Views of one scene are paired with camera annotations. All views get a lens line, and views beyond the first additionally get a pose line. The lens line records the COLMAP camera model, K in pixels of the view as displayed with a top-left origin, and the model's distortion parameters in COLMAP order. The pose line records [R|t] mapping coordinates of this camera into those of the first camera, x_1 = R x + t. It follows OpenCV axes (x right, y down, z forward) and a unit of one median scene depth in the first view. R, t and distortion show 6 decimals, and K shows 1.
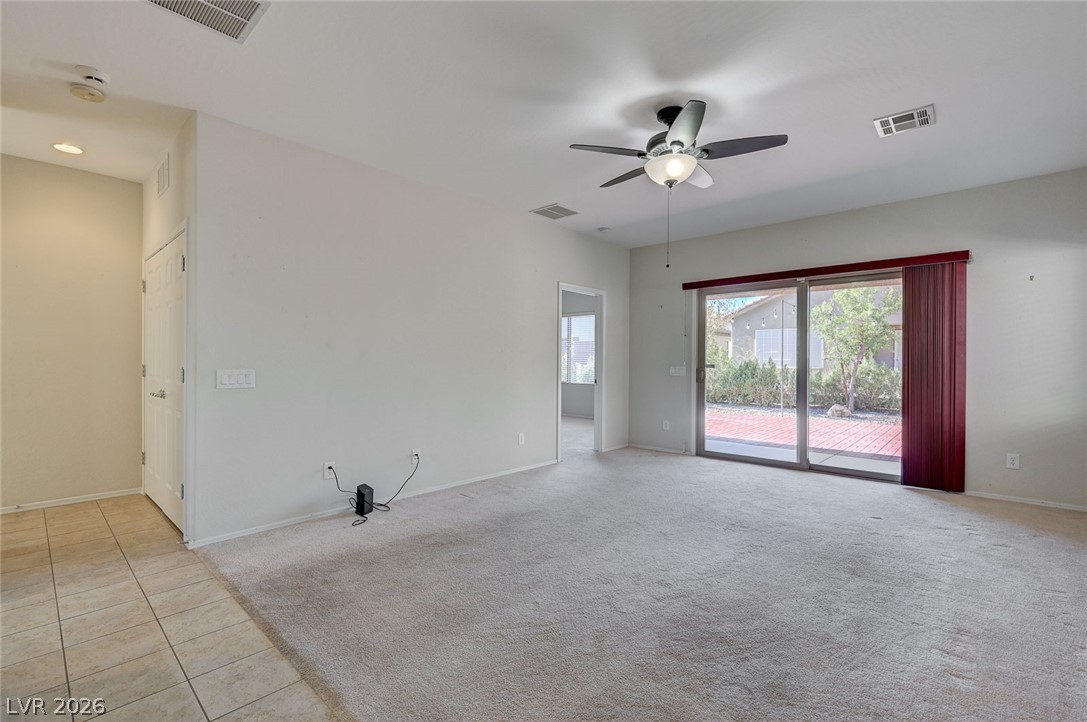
lens RADIAL K [[477.2, 0, 543.5], [0, 477.2, 361.0], [0, 0, 1]] dist [-0.000308, 0.000174]
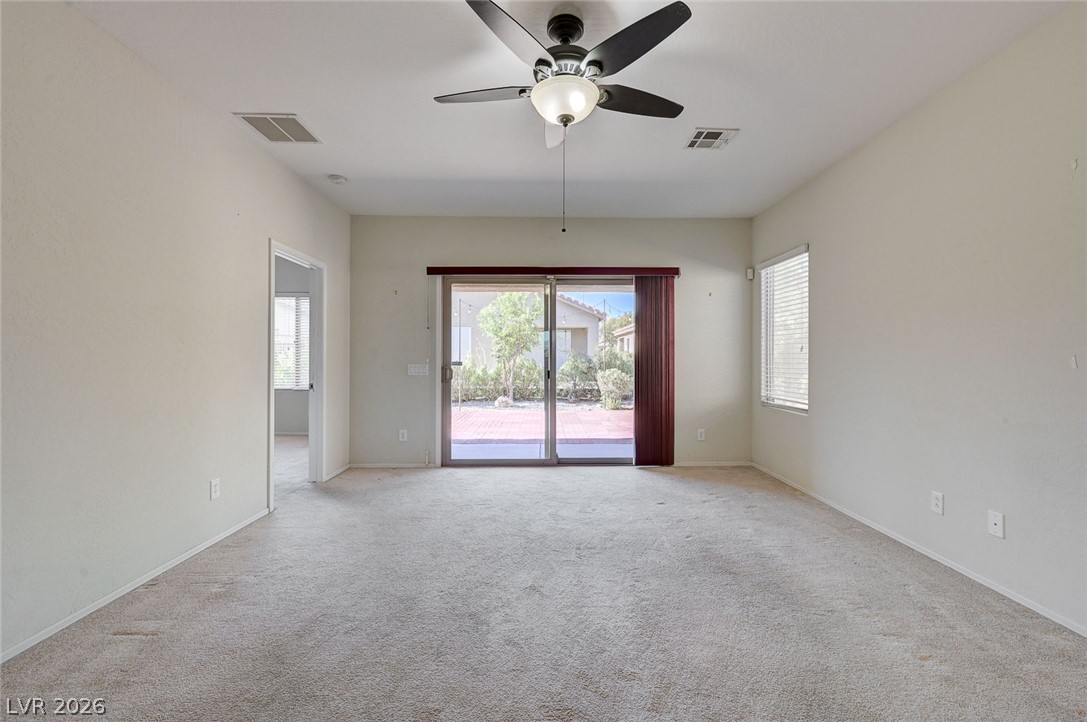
lens RADIAL K [[469.6, 0, 550.1], [0, 469.6, 356.7], [0, 0, 1]] dist [-0.000574, 0.000025]
pose [[0.721634, -0.000896, 0.692274, -0.151834], [0.001791, 0.999998, -0.000574, -0.001567], [-0.692273, 0.001654, 0.721634, 0.286233]]
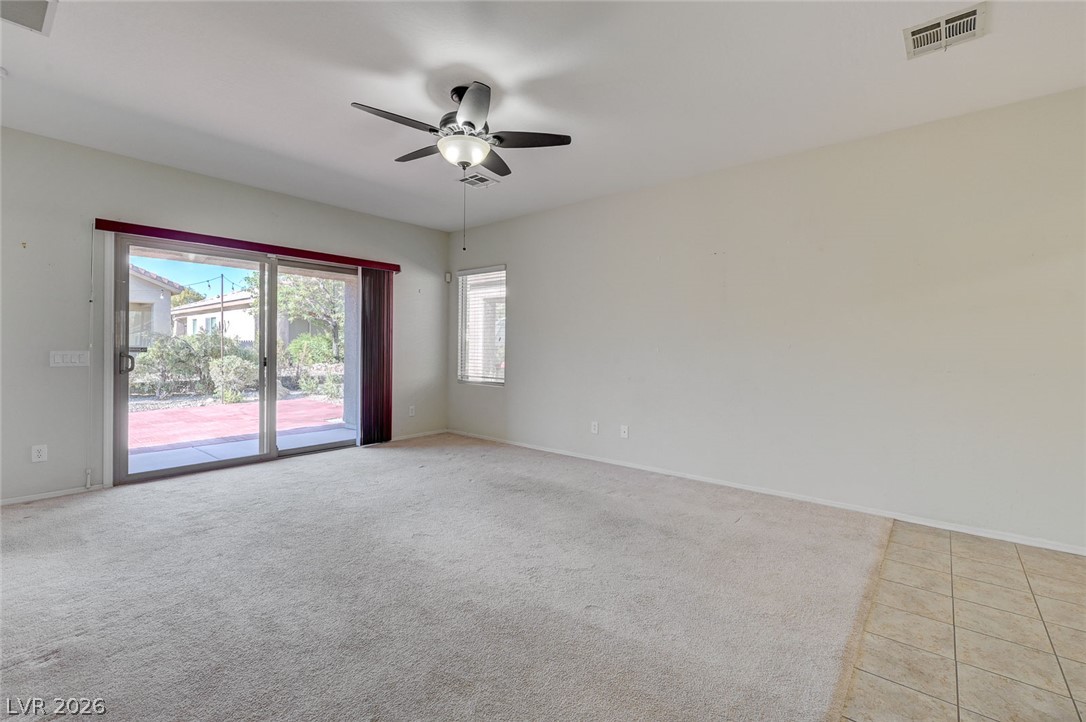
lens RADIAL K [[477.8, 0, 546.0], [0, 477.8, 347.2], [0, 0, 1]] dist [-0.001463, -0.000126]
pose [[-0.048962, -0.005332, 0.998786, -0.425638], [-0.009678, 0.999941, 0.004864, -0.002352], [-0.998754, -0.009428, -0.049011, 0.513616]]
